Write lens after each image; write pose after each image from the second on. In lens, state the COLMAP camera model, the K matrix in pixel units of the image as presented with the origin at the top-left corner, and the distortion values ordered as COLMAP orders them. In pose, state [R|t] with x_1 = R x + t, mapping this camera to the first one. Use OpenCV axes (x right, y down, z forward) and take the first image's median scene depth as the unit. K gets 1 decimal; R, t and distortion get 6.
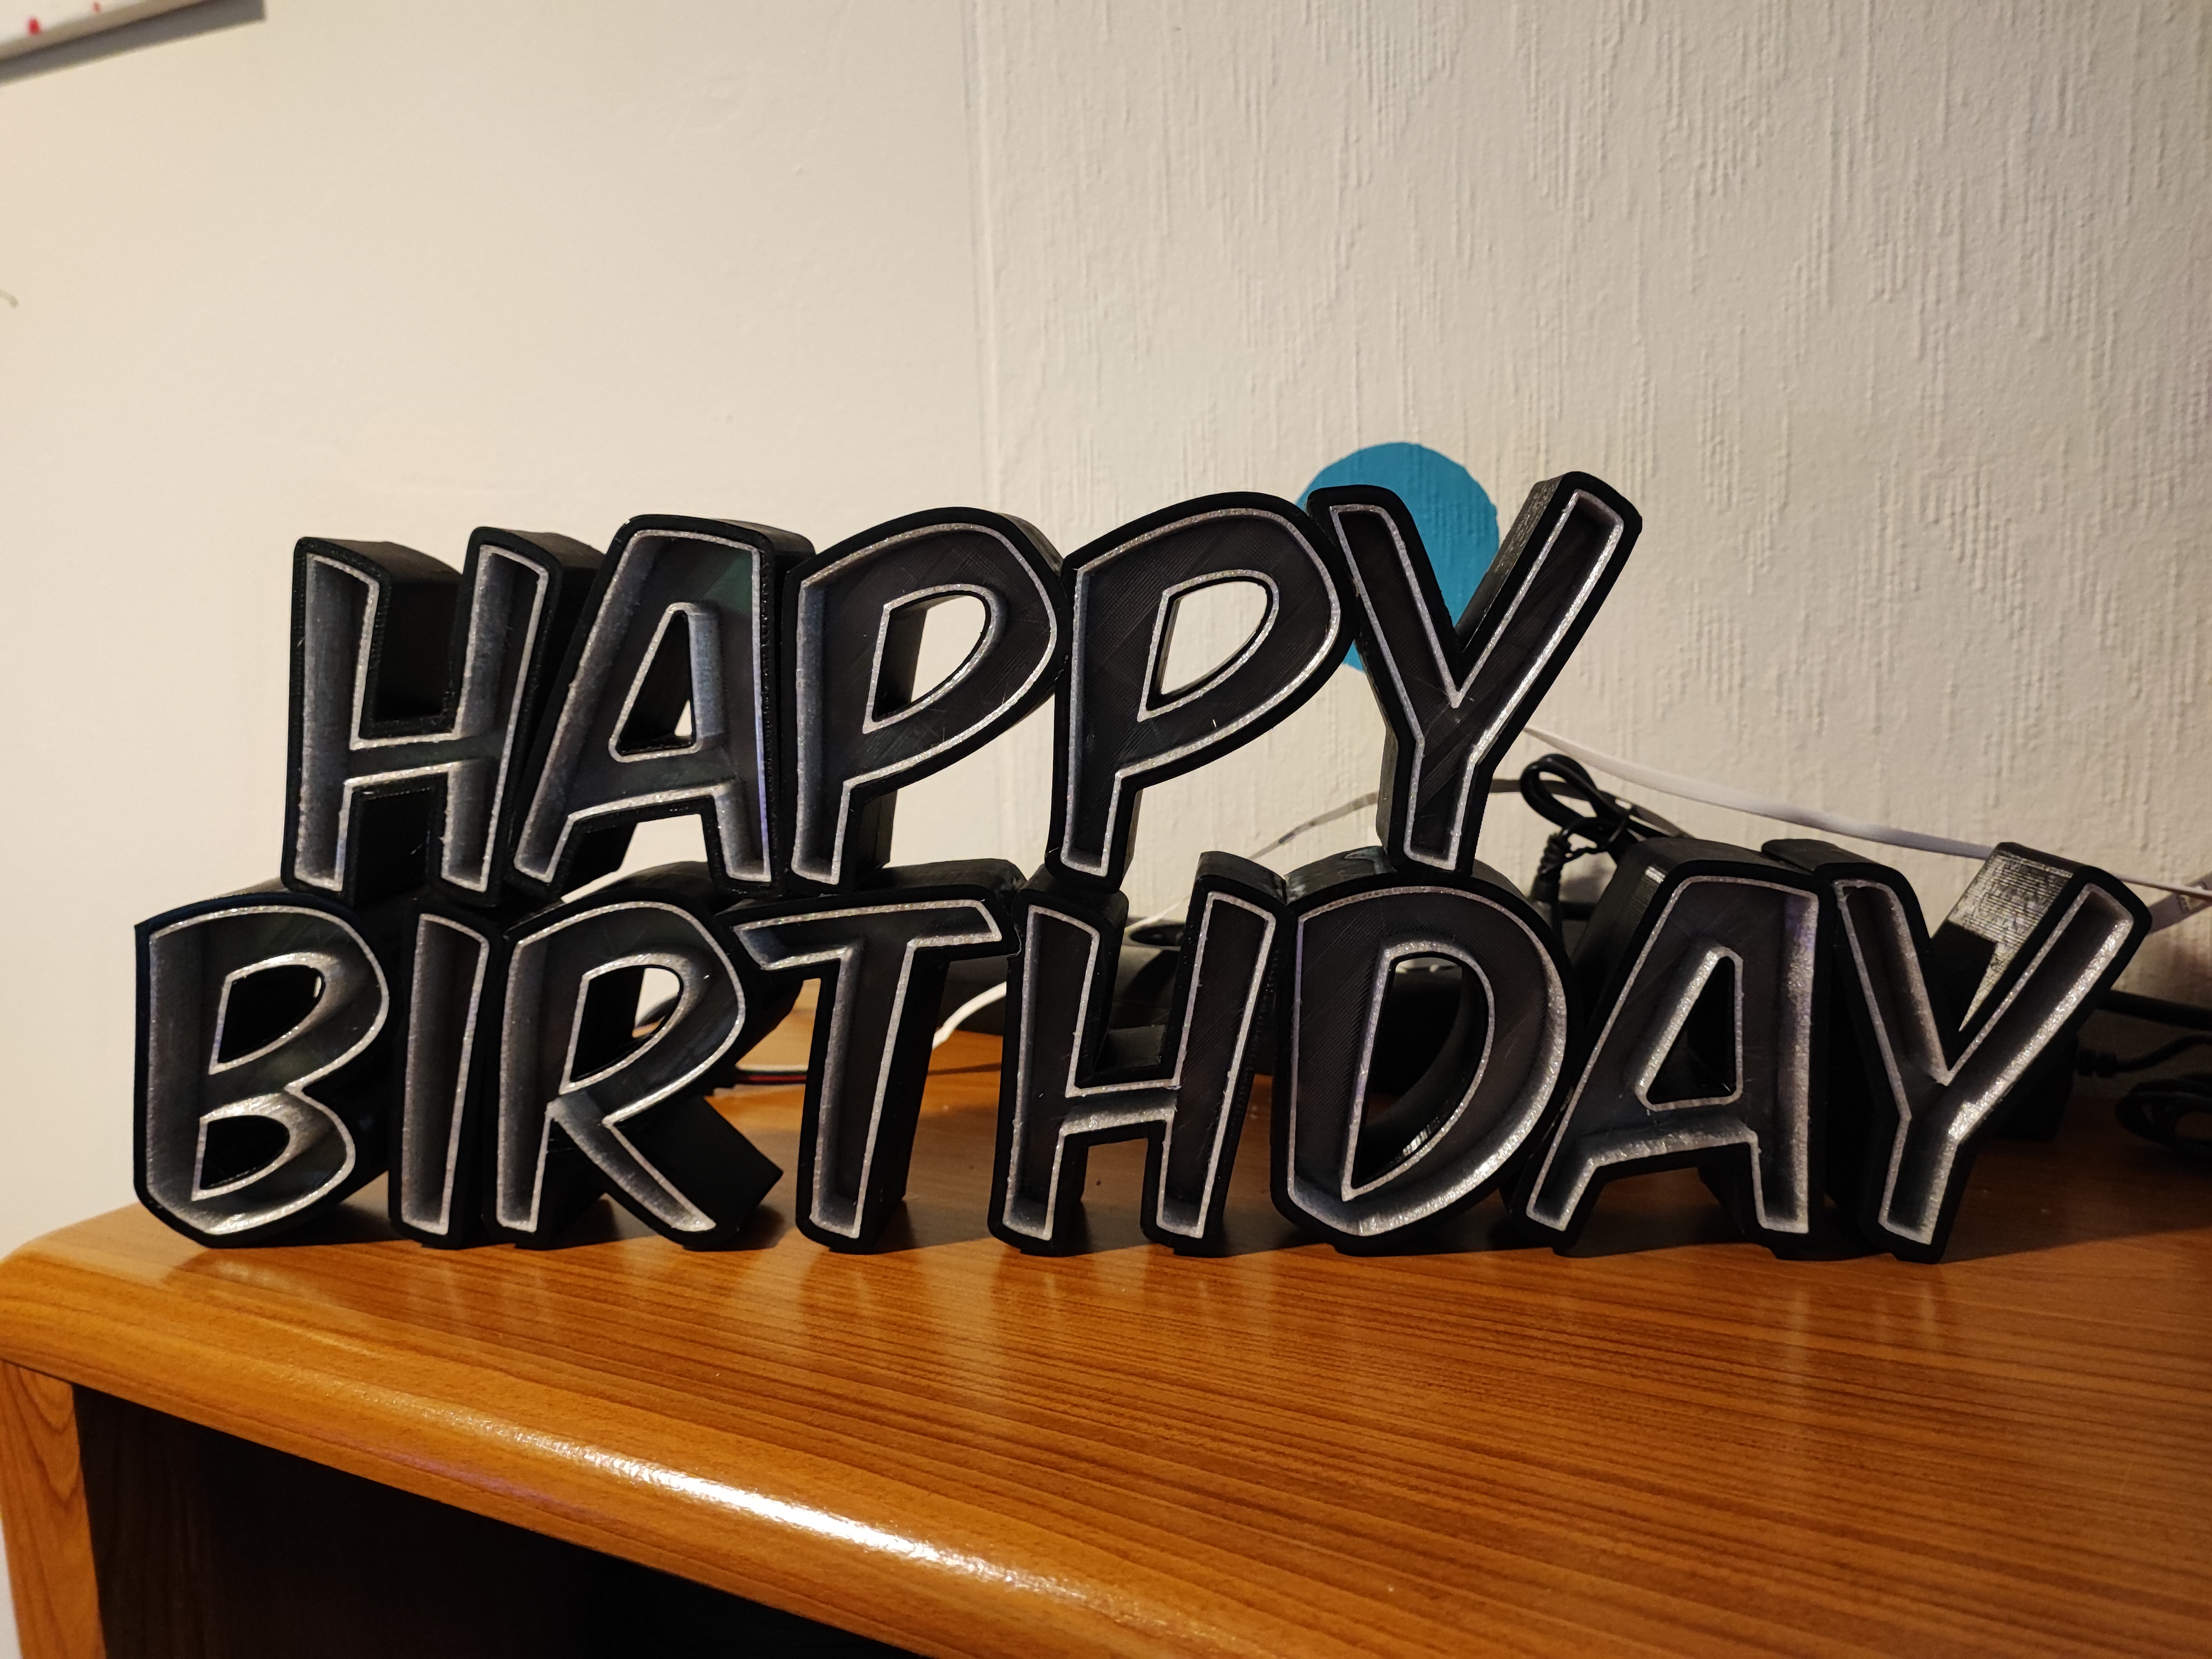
lens RADIAL K [[1639.8, 0, 983.1], [0, 1639.8, 835.3], [0, 0, 1]] dist [0.051600, -0.068756]
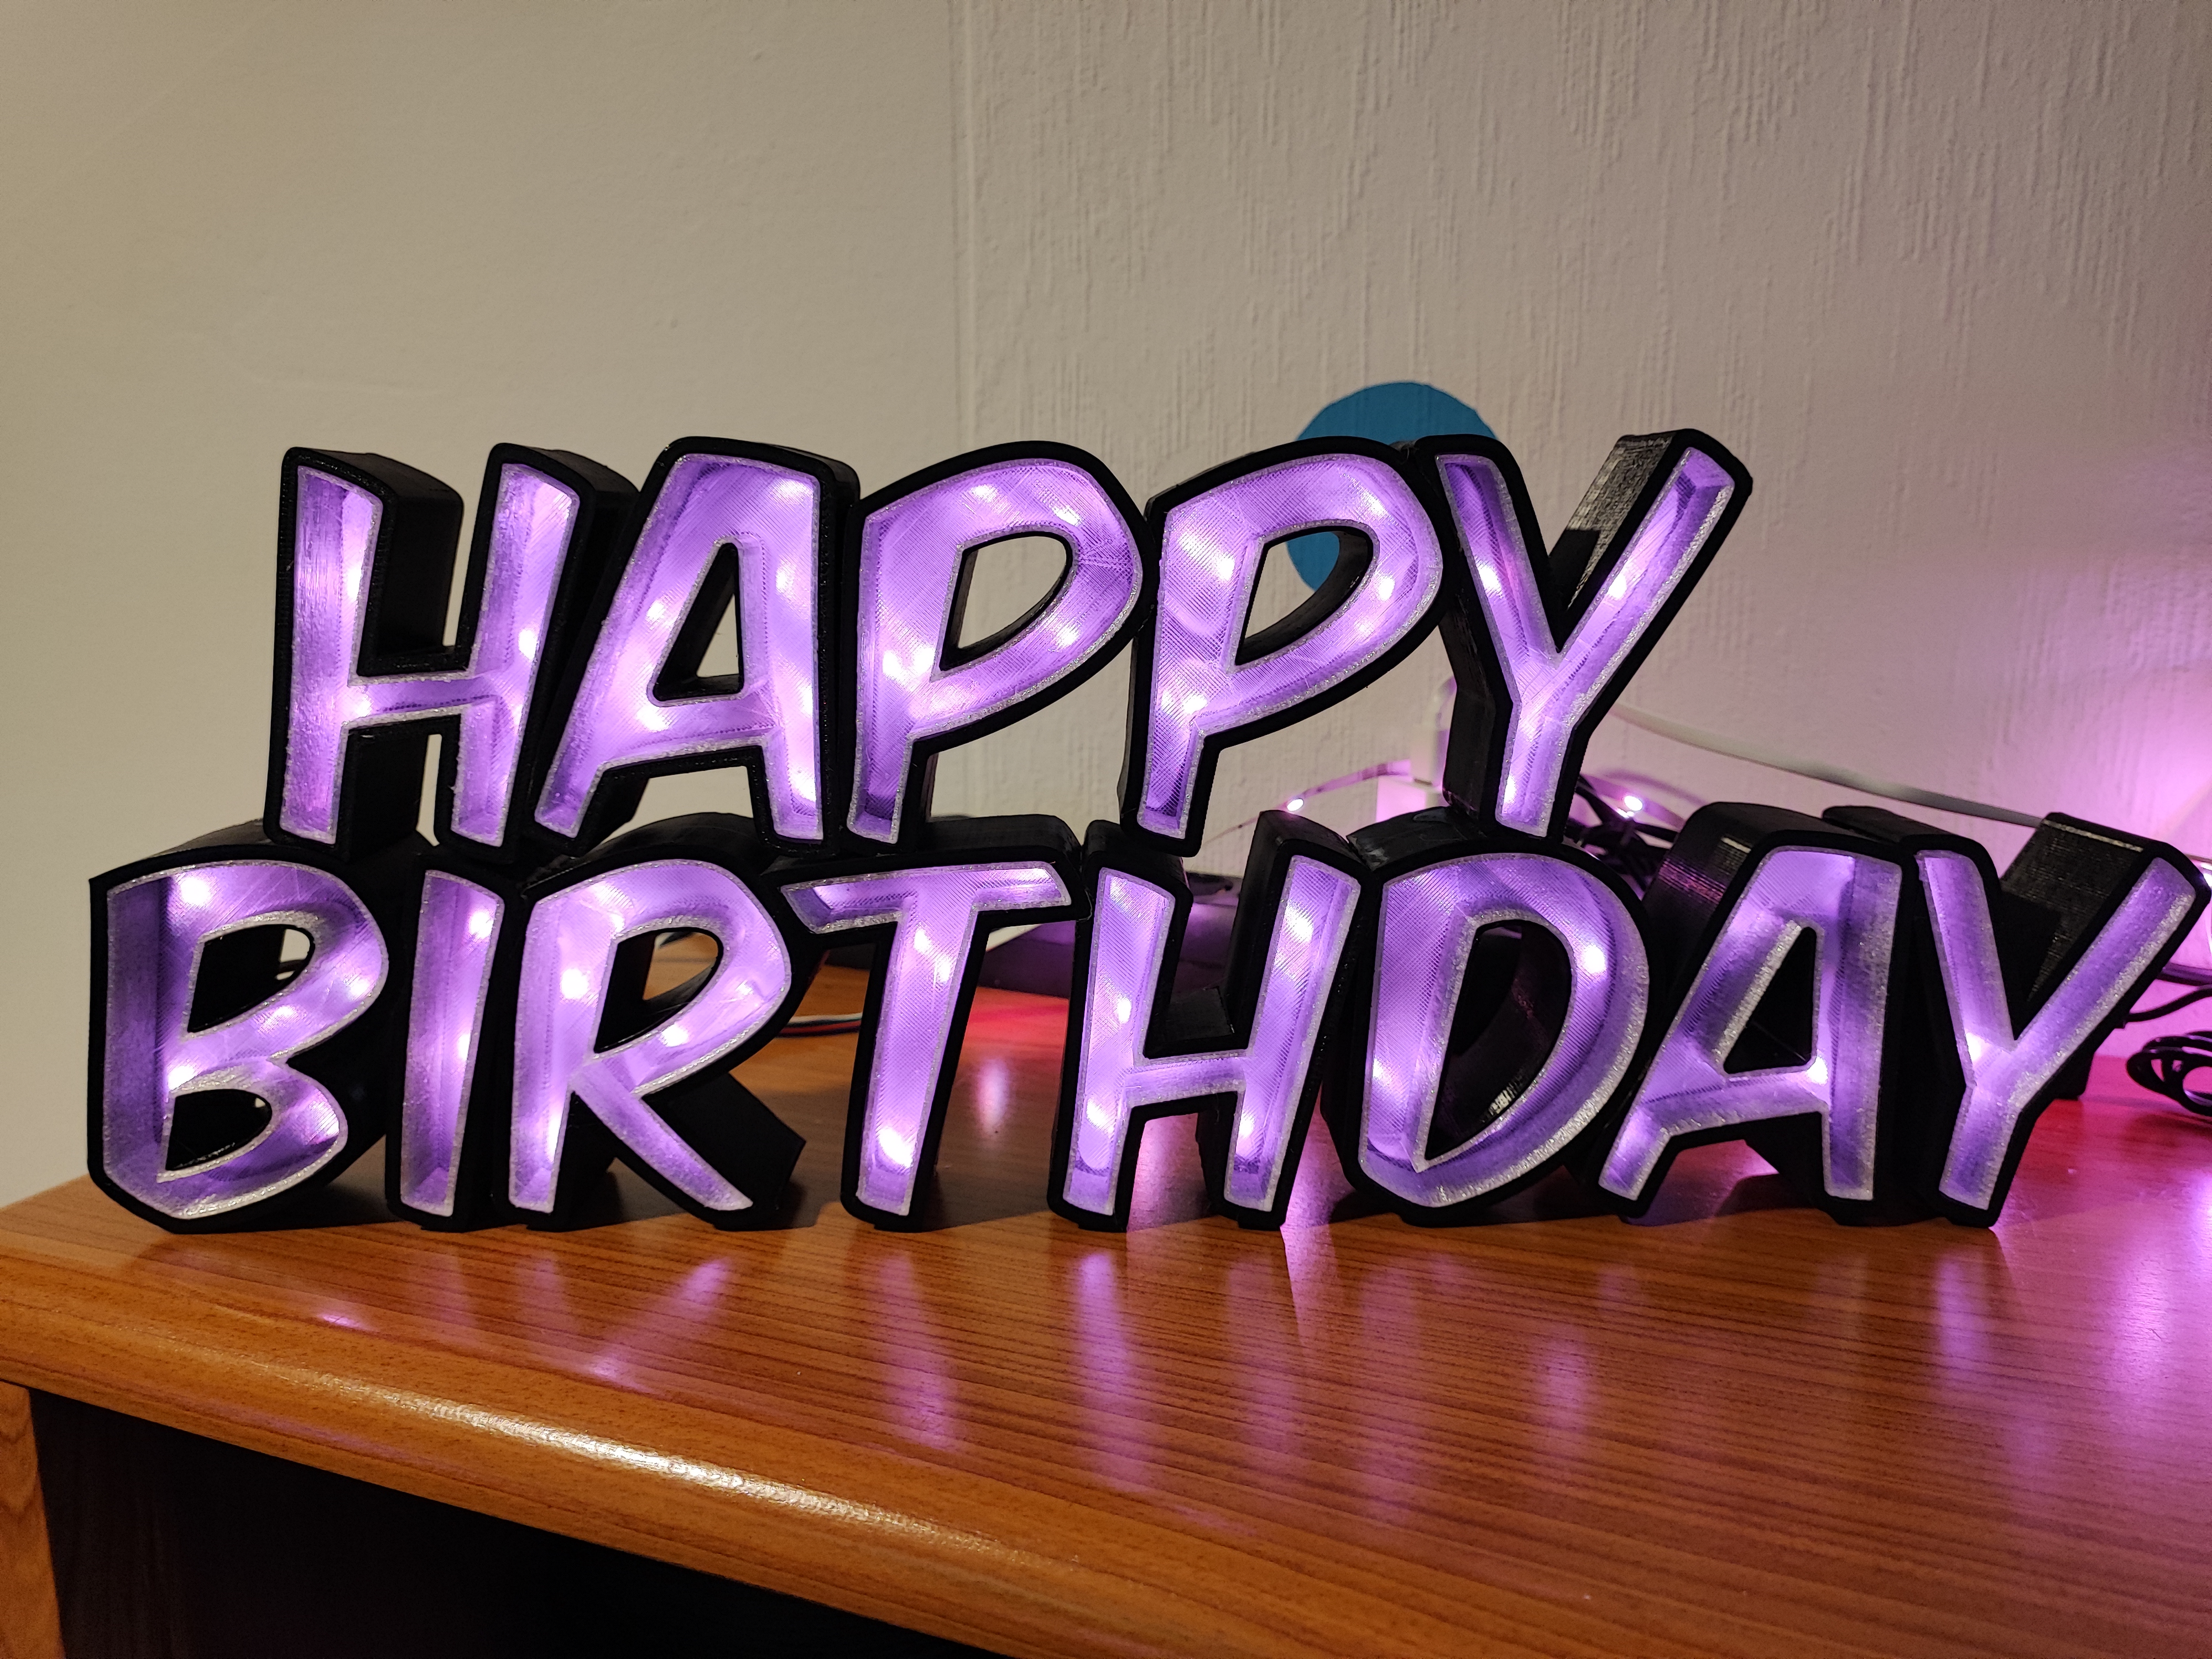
lens RADIAL K [[1639.8, 0, 983.1], [0, 1639.8, 835.3], [0, 0, 1]] dist [0.051600, -0.068756]
pose [[0.993581, 0.008877, 0.112776, -0.135248], [-0.014570, 0.998655, 0.049754, -0.020564], [-0.112183, -0.051077, 0.992374, 0.062903]]
